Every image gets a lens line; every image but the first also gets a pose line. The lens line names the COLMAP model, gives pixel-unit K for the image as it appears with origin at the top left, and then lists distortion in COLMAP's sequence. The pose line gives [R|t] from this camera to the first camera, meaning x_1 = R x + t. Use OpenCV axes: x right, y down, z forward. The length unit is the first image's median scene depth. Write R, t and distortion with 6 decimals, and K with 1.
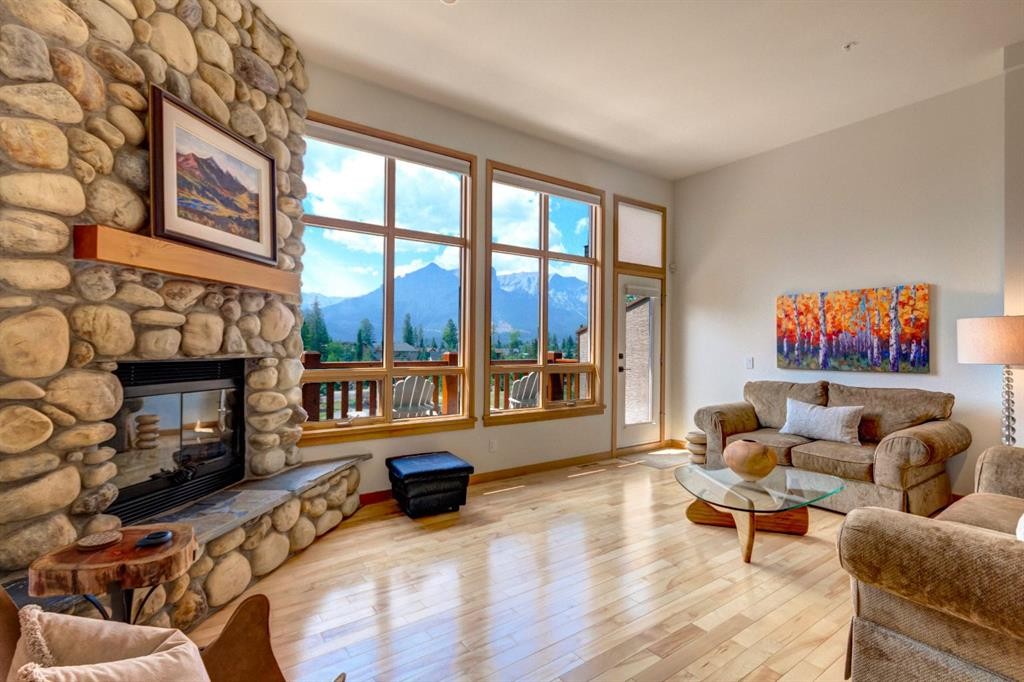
lens RADIAL K [[471.1, 0, 500.6], [0, 471.1, 343.2], [0, 0, 1]] dist [0.002578, 0.000453]
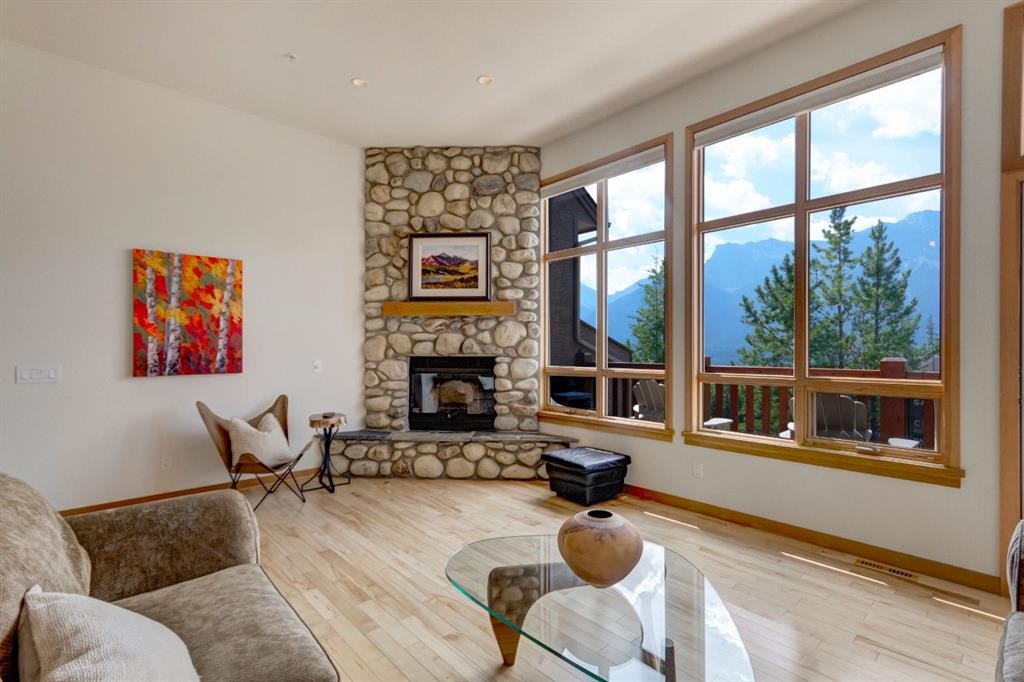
lens RADIAL K [[480.7, 0, 521.8], [0, 480.7, 349.4], [0, 0, 1]] dist [0.003587, 0.000377]
pose [[0.136598, -0.003350, -0.990621, 1.136741], [0.006516, 0.999976, -0.002483, 0.009538], [0.990605, -0.006115, 0.136616, 0.857474]]
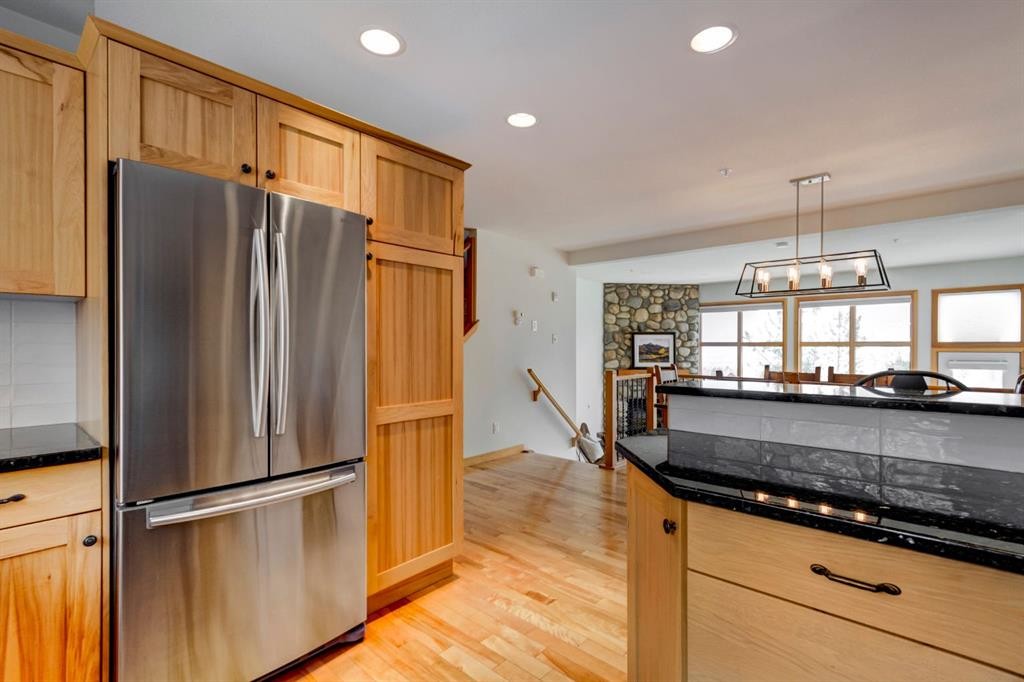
lens RADIAL K [[480.7, 0, 521.8], [0, 480.7, 349.4], [0, 0, 1]] dist [0.003587, 0.000377]
pose [[0.260315, 0.005716, -0.965507, 2.159022], [0.006496, 0.999949, 0.007671, -0.308172], [0.965502, -0.008269, 0.260264, -0.720706]]
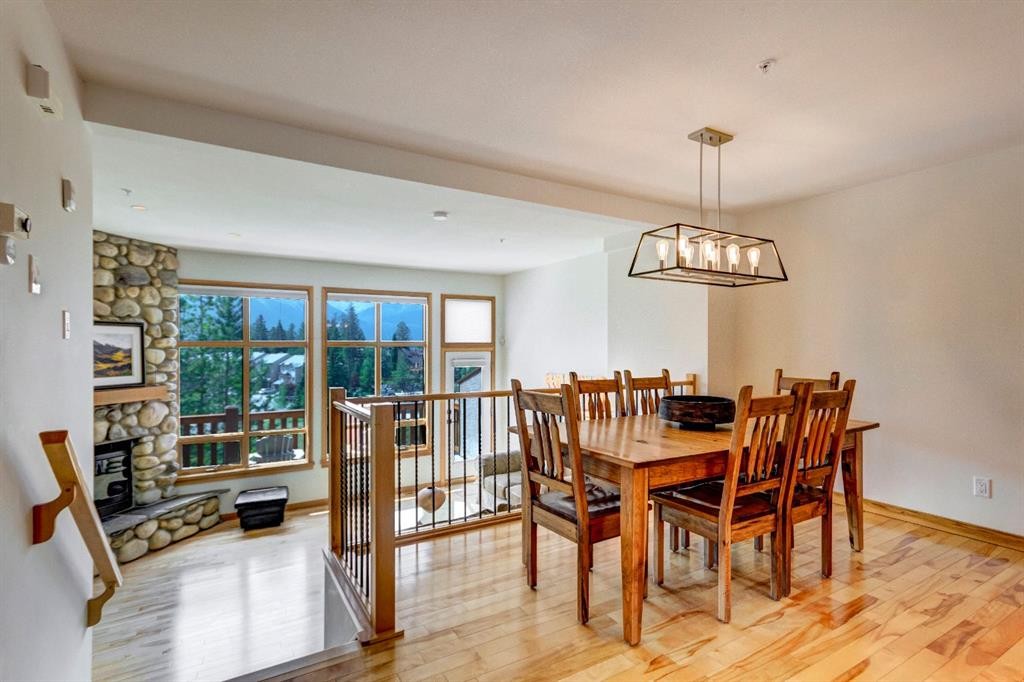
lens RADIAL K [[480.7, 0, 521.8], [0, 480.7, 349.4], [0, 0, 1]] dist [0.003587, 0.000377]
pose [[0.998817, -0.002514, -0.048563, 0.969579], [0.003123, 0.999917, 0.012469, -0.307983], [0.048528, -0.012606, 0.998742, -0.686854]]
